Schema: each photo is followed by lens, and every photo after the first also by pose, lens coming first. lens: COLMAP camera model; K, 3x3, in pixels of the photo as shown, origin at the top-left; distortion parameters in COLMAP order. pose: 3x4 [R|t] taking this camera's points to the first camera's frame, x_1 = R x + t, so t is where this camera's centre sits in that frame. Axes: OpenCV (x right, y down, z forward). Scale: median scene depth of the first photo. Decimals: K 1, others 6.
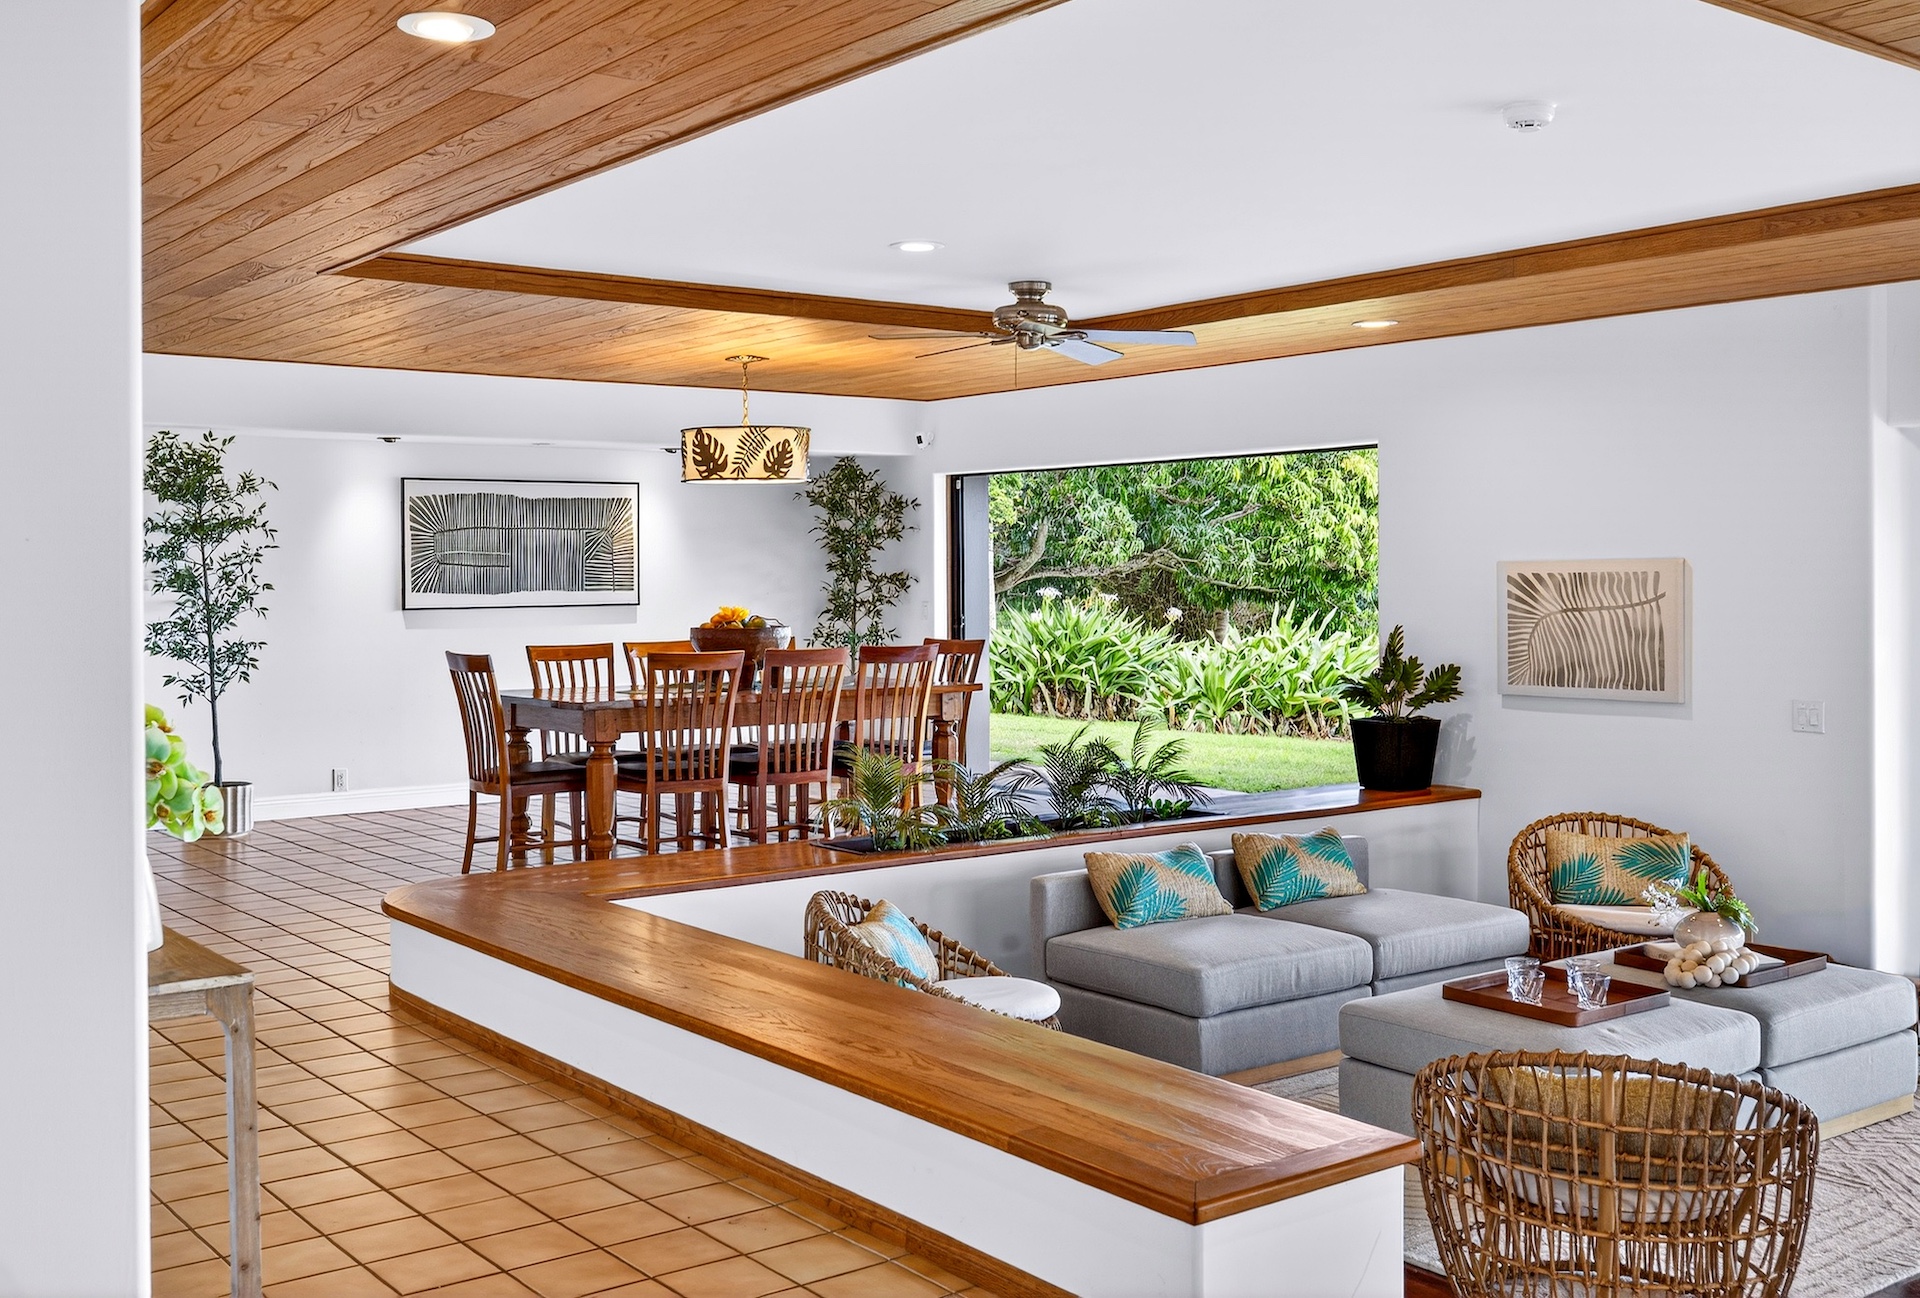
lens RADIAL K [[1899.1, 0, 921.7], [0, 1899.1, 595.1], [0, 0, 1]] dist [-0.006102, 0.000000]
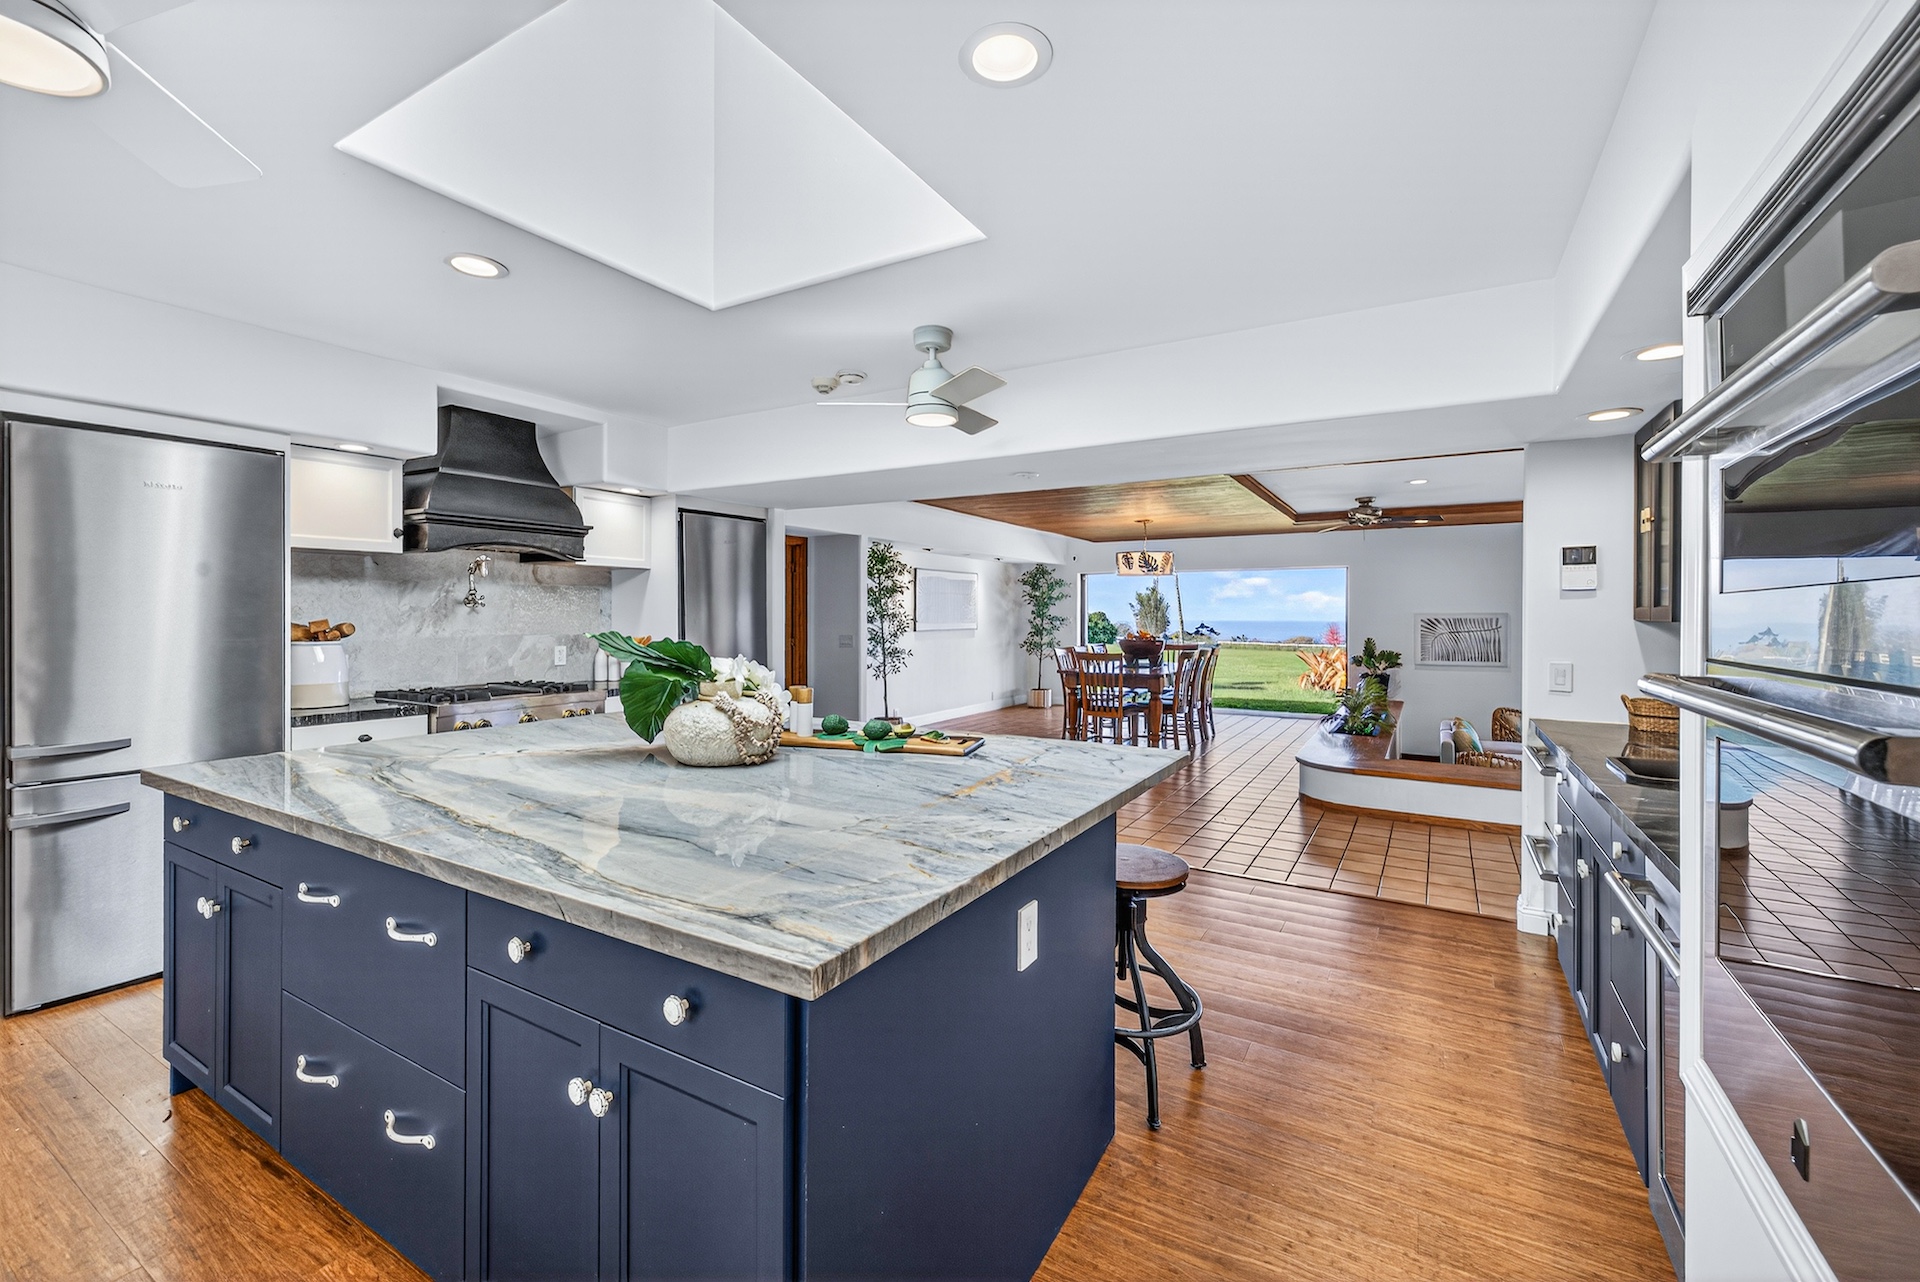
lens RADIAL K [[806.9, 0, 971.8], [0, 806.9, 614.2], [0, 0, 1]] dist [-0.001063, -0.000494]
pose [[0.922278, 0.008431, 0.386435, -0.720369], [-0.003721, 0.999909, -0.012936, -0.000442], [-0.386509, 0.010492, 0.922226, 0.214388]]
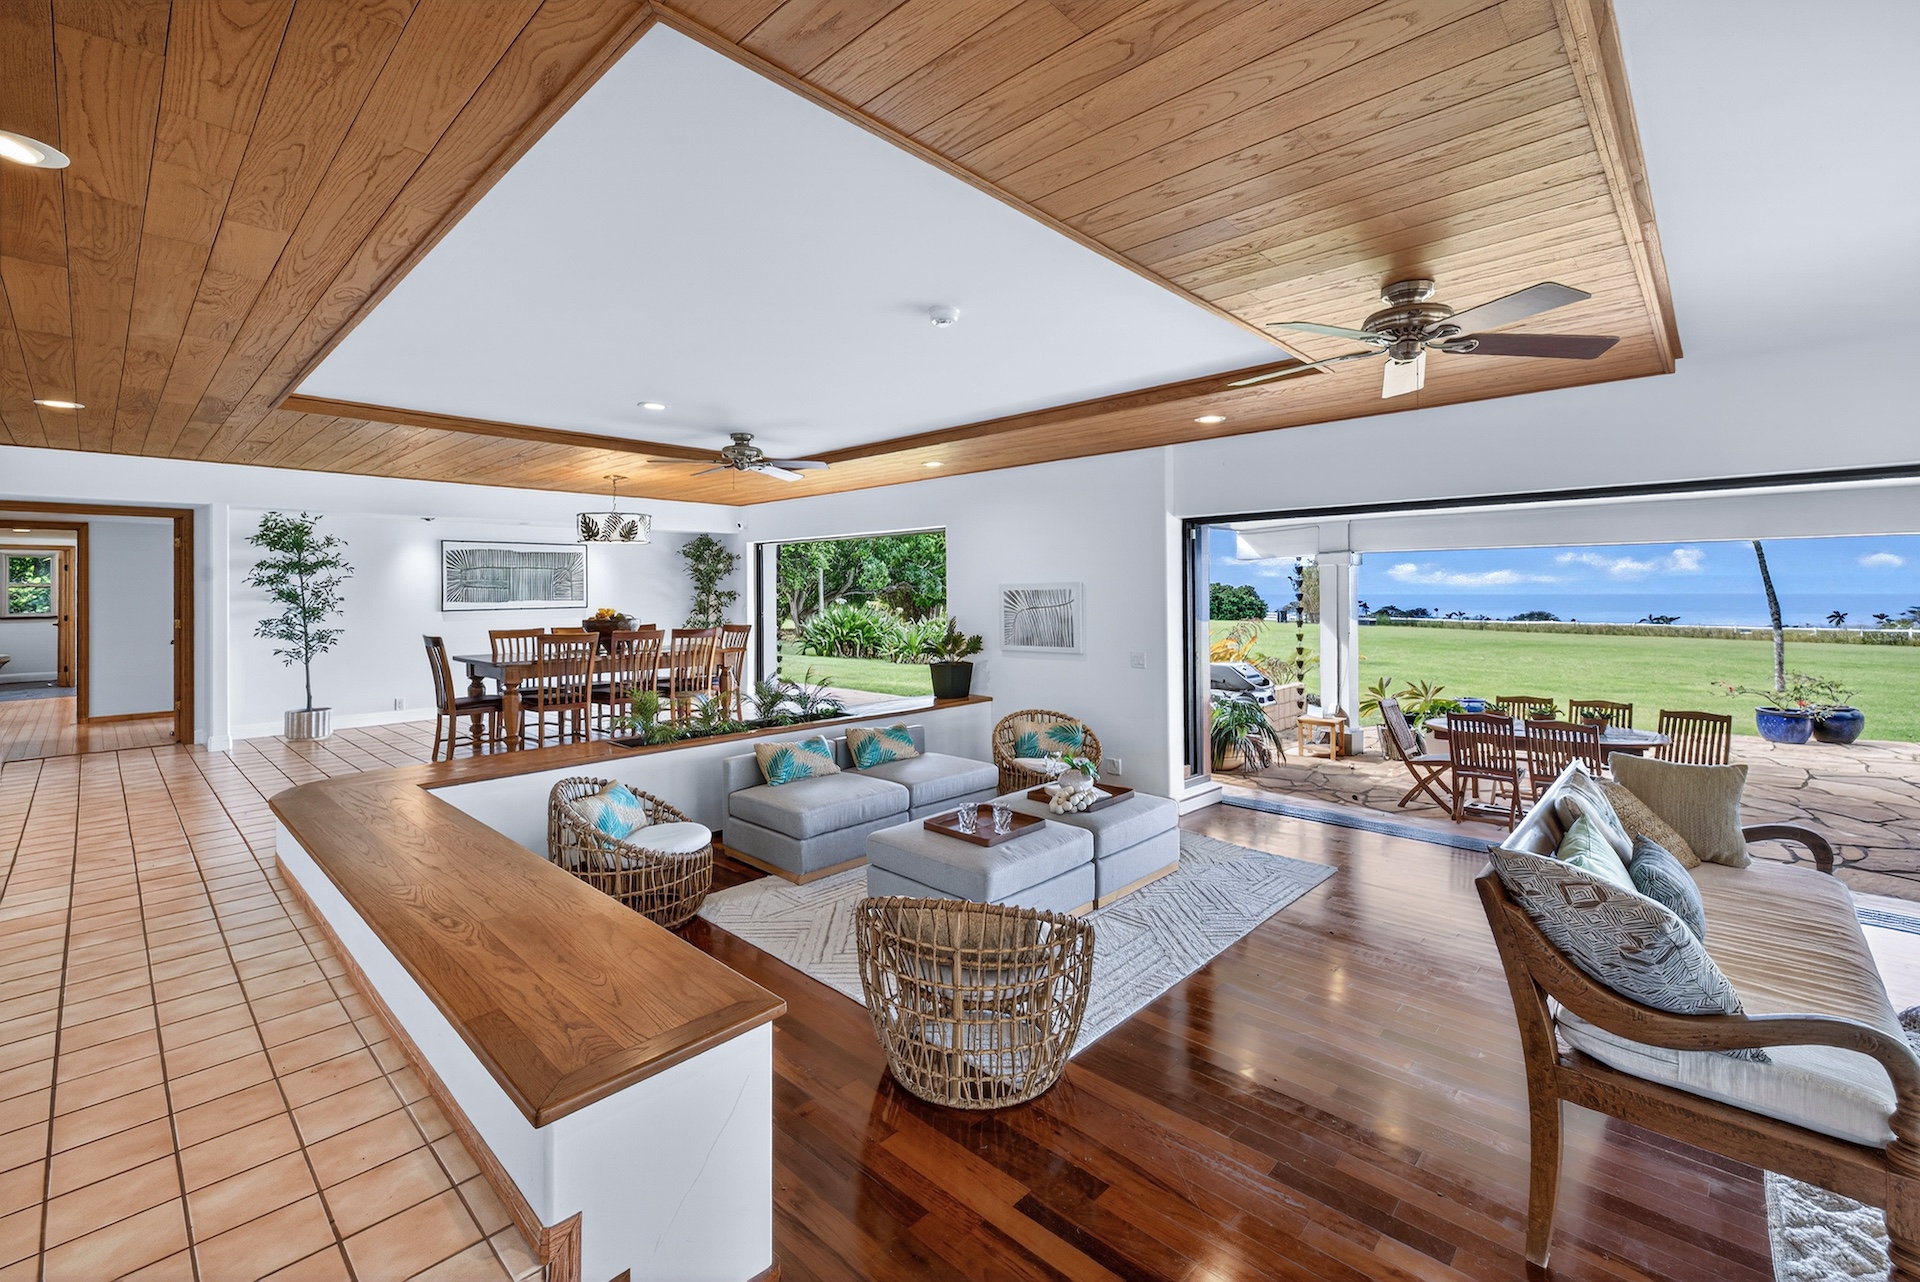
lens RADIAL K [[806.9, 0, 965.4], [0, 806.9, 590.4], [0, 0, 1]] dist [-0.001063, -0.000494]
pose [[0.983313, -0.001331, 0.181919, 0.114829], [0.003954, 0.999893, -0.014060, 0.000727], [-0.181881, 0.014544, 0.983213, 0.163367]]
